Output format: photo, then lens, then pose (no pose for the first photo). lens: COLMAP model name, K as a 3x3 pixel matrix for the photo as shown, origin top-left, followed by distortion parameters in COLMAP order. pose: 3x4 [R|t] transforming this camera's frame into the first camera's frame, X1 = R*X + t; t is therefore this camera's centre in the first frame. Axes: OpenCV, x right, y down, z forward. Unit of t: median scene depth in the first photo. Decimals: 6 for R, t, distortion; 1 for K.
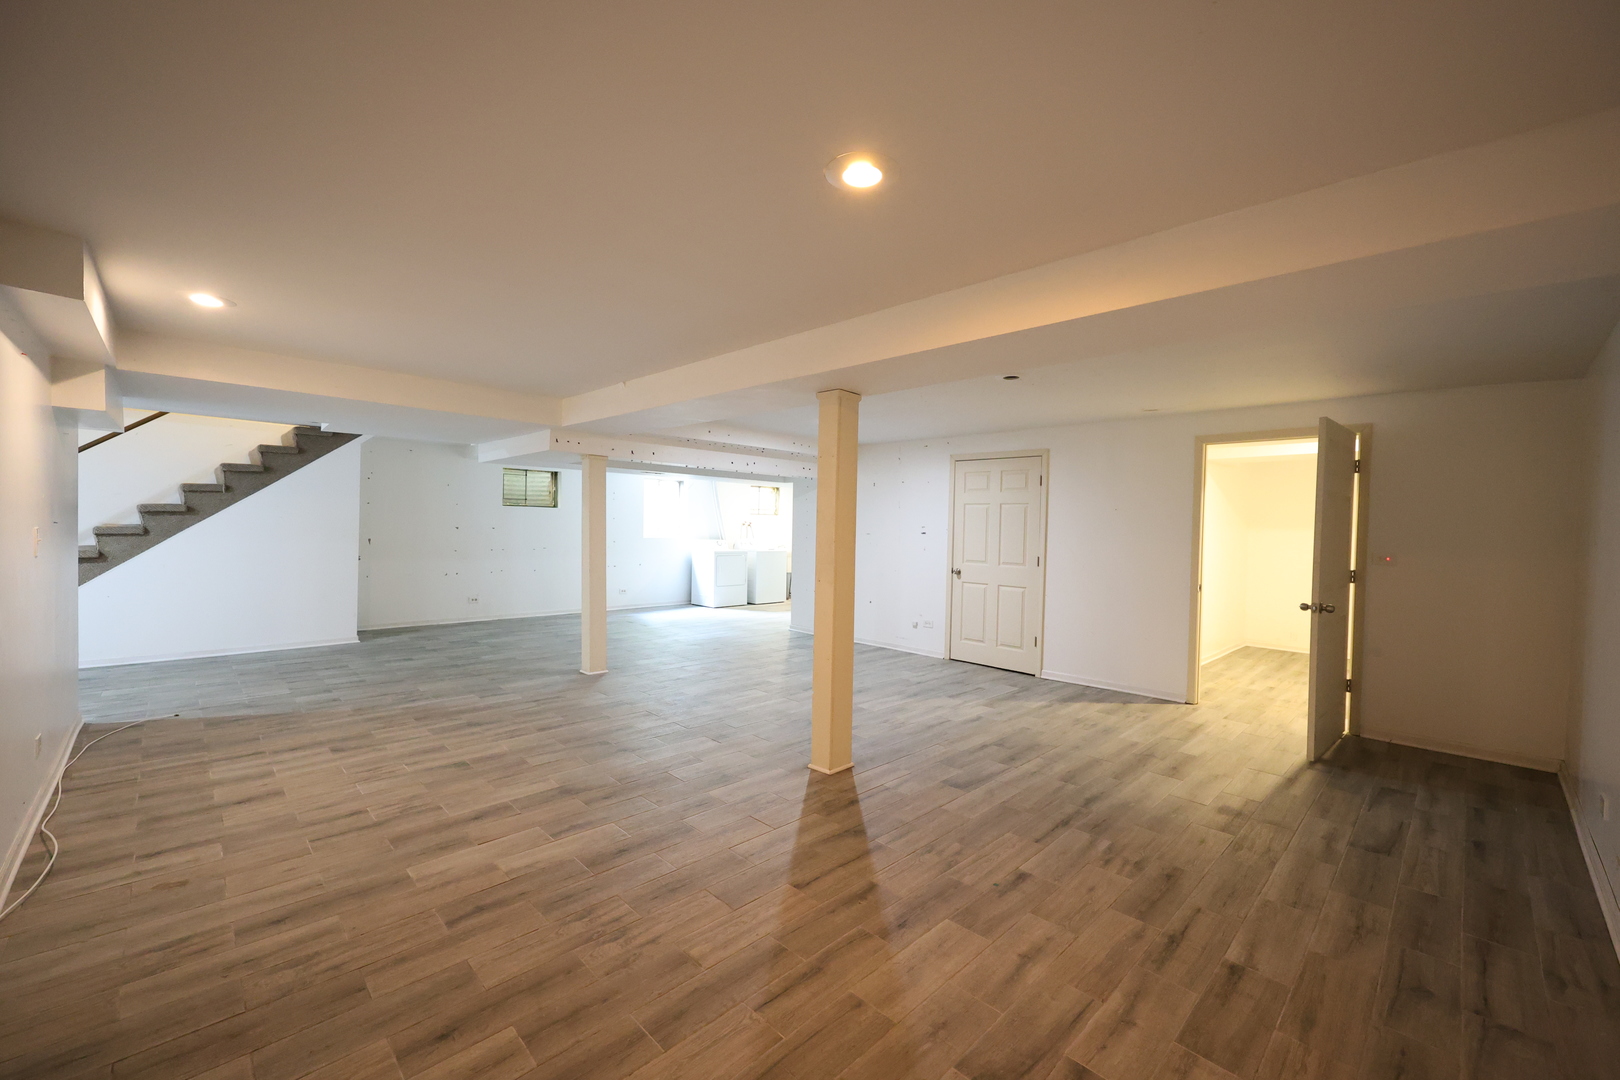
lens RADIAL K [[651.5, 0, 808.1], [0, 651.5, 536.0], [0, 0, 1]] dist [-0.007395, 0.000506]
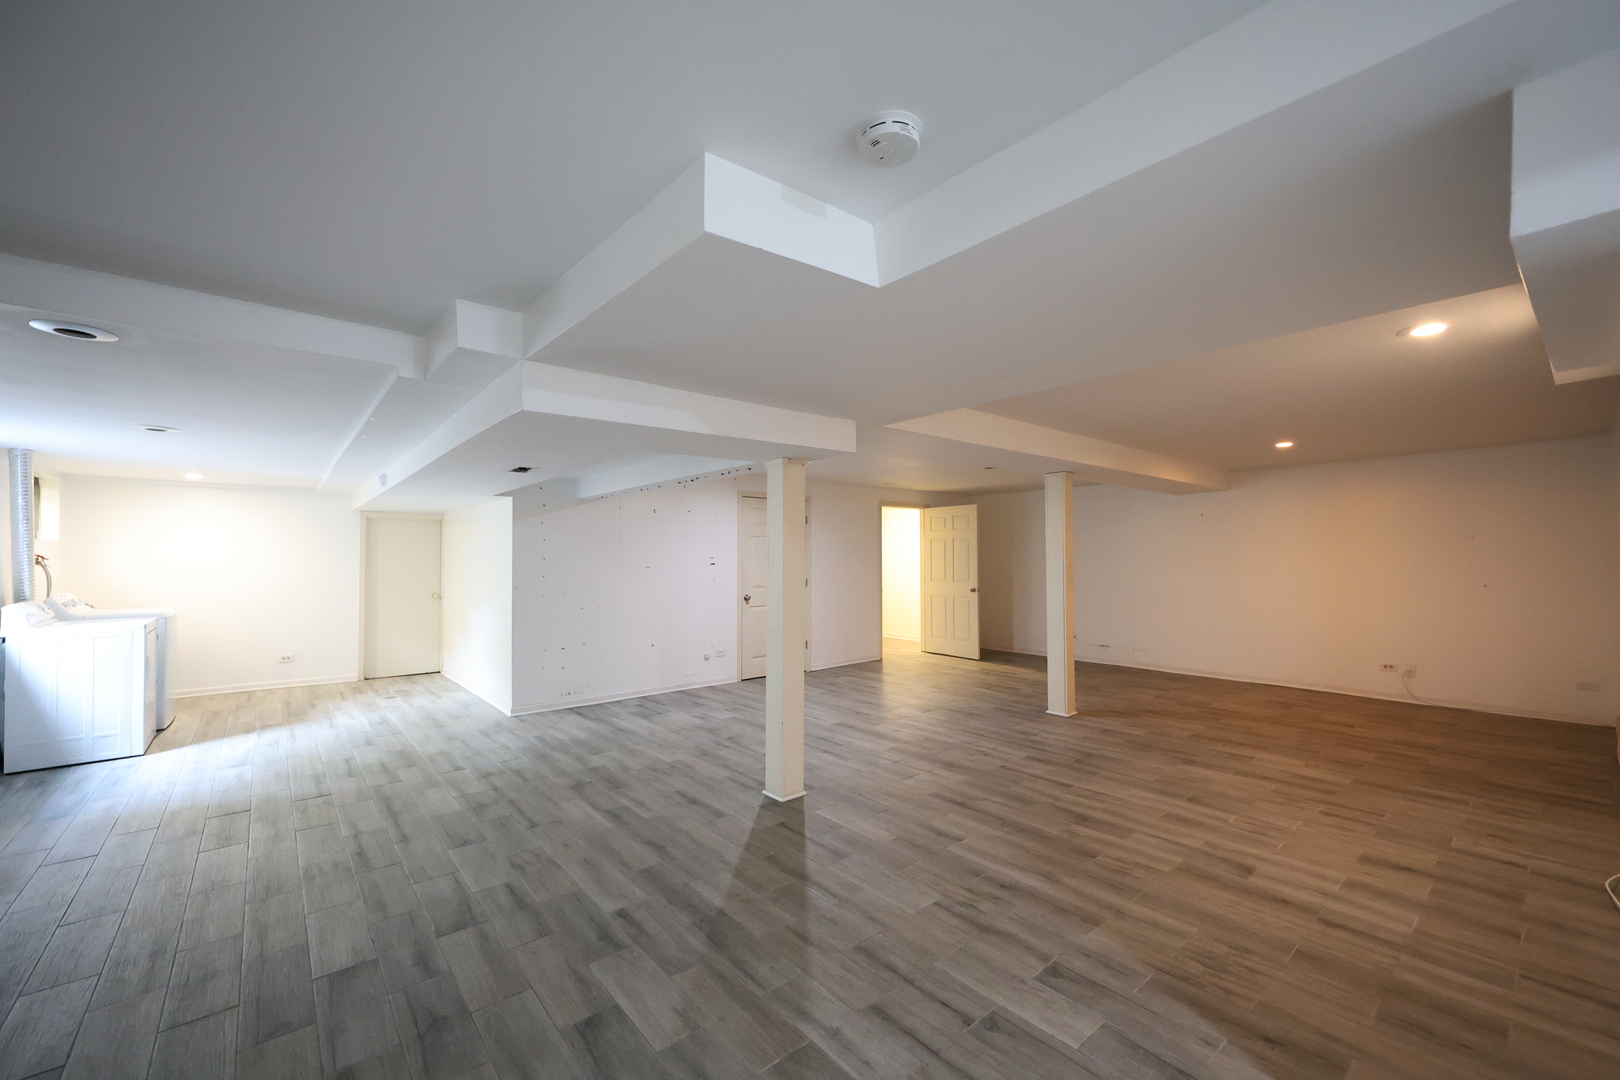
lens RADIAL K [[651.5, 0, 808.1], [0, 651.5, 536.0], [0, 0, 1]] dist [-0.007395, 0.000506]
pose [[0.080103, 0.012539, 0.996708, -1.582883], [0.024389, 0.999597, -0.014535, -0.058161], [-0.996488, 0.025473, 0.079765, 1.496668]]
